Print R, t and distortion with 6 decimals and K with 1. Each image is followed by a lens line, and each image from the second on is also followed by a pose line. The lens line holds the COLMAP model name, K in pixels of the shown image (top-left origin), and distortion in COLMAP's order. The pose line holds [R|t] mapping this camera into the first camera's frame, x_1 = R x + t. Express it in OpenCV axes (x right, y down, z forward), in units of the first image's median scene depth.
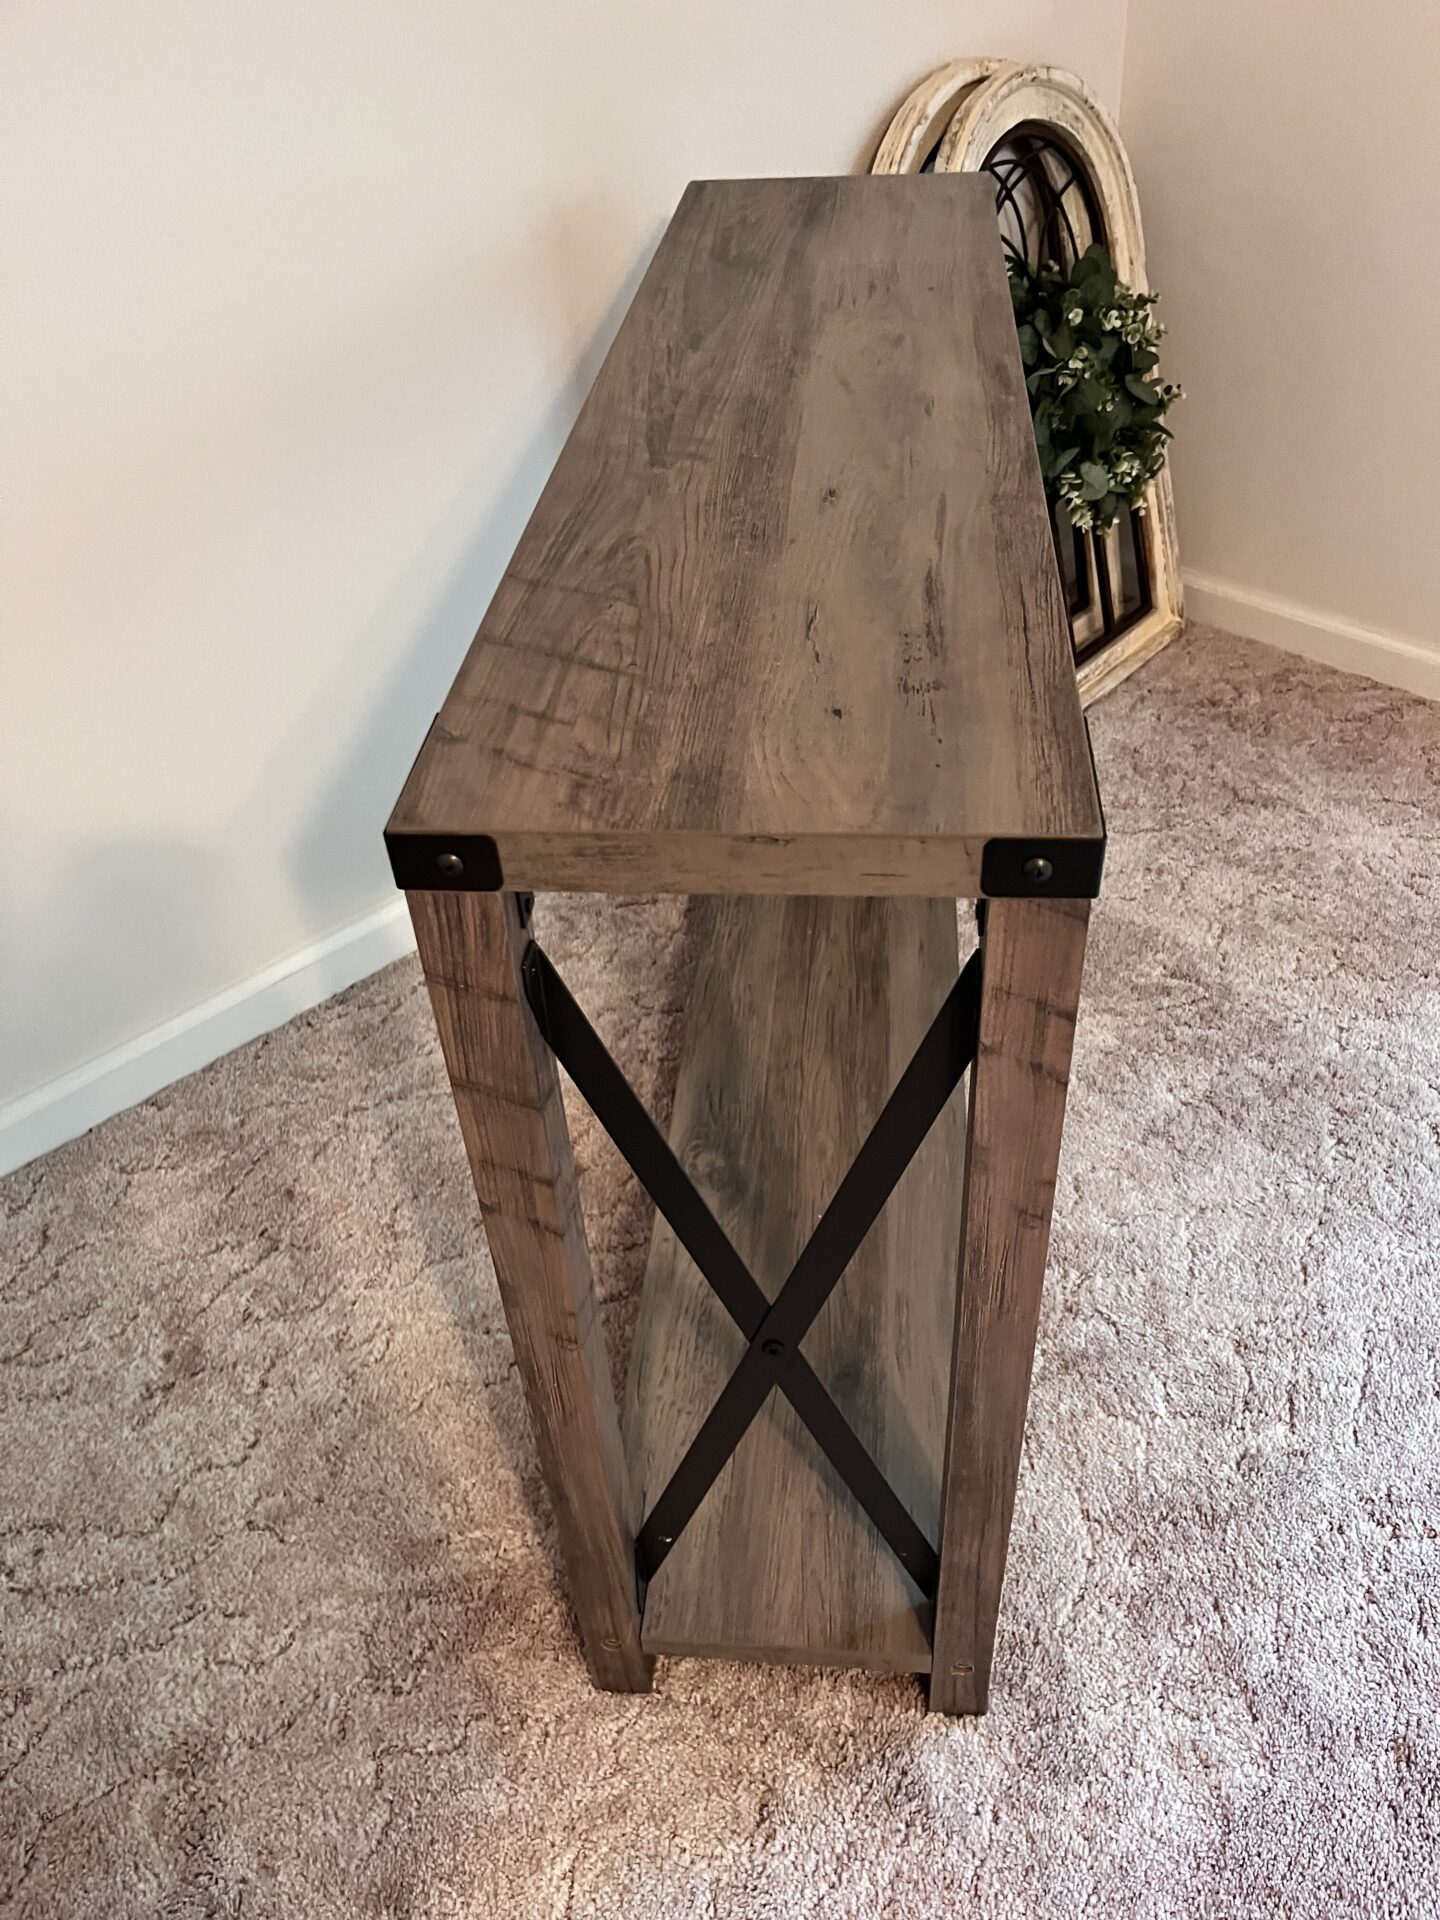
lens RADIAL K [[1506.1, 0, 716.8], [0, 1506.1, 961.8], [0, 0, 1]] dist [0.068118, -0.122716]
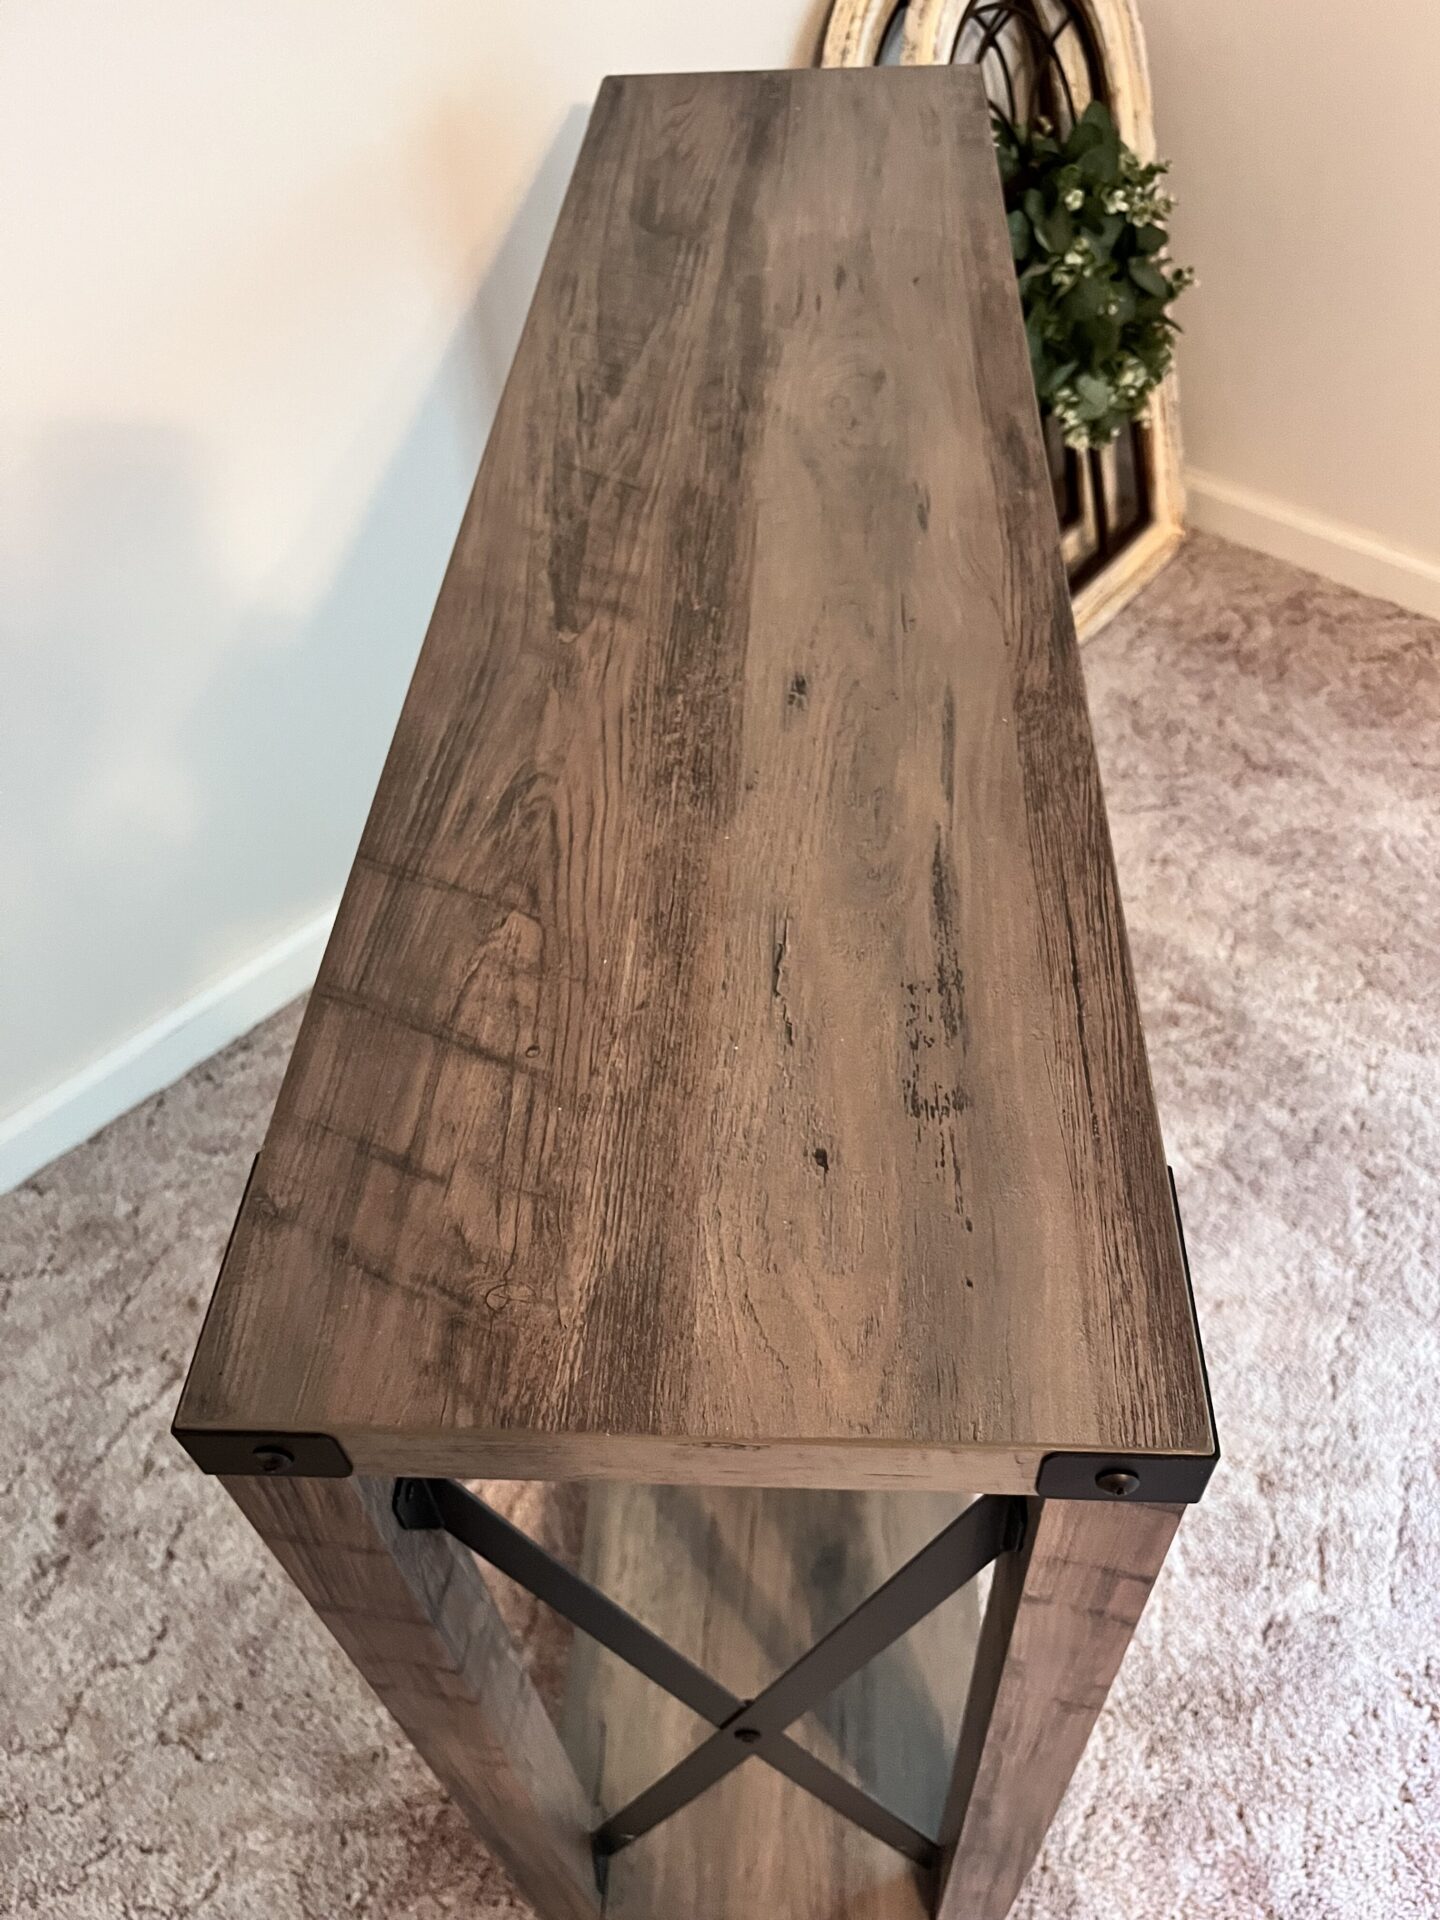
lens RADIAL K [[1506.1, 0, 721.4], [0, 1506.1, 954.1], [0, 0, 1]] dist [0.068118, -0.122716]
pose [[0.999171, -0.029635, 0.027925, 0.008808], [0.025386, 0.989564, 0.141842, -0.201071], [-0.031837, -0.141016, 0.989495, 0.173747]]
